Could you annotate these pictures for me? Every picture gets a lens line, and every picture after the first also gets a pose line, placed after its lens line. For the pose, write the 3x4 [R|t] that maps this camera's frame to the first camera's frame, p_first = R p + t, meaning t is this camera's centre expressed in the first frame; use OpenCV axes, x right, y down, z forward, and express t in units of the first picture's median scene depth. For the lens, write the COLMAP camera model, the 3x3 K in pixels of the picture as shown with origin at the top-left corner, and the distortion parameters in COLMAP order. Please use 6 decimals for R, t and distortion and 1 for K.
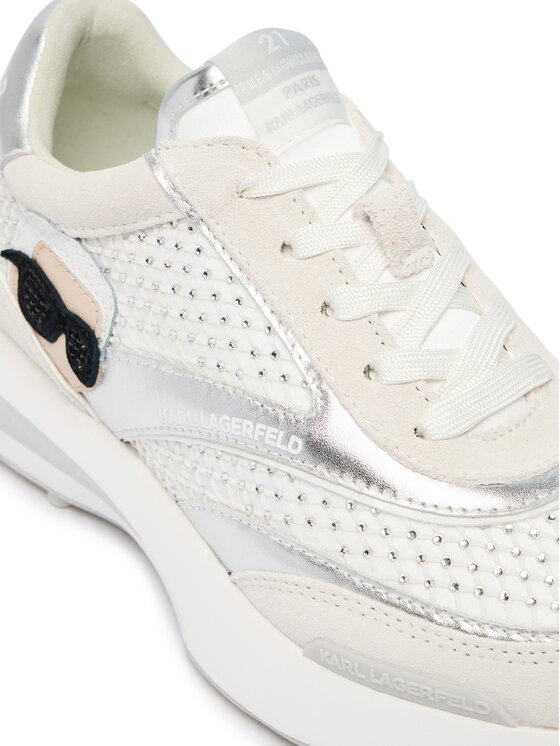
lens RADIAL K [[1588.4, 0, 280.0], [0, 1588.4, 373.0], [0, 0, 1]] dist [0.028640, -0.489062]
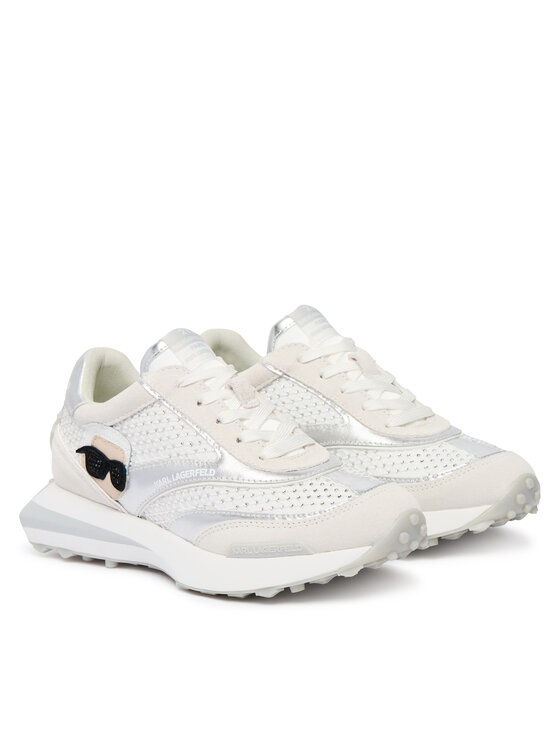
lens RADIAL K [[2193.3, 0, 280.0], [0, 2193.3, 373.0], [0, 0, 1]] dist [0.082132, 0.152905]
pose [[0.990711, -0.125591, 0.052133, -0.043223], [0.135791, 0.893456, -0.428132, 1.339864], [0.007191, 0.431235, 0.902211, -2.064079]]
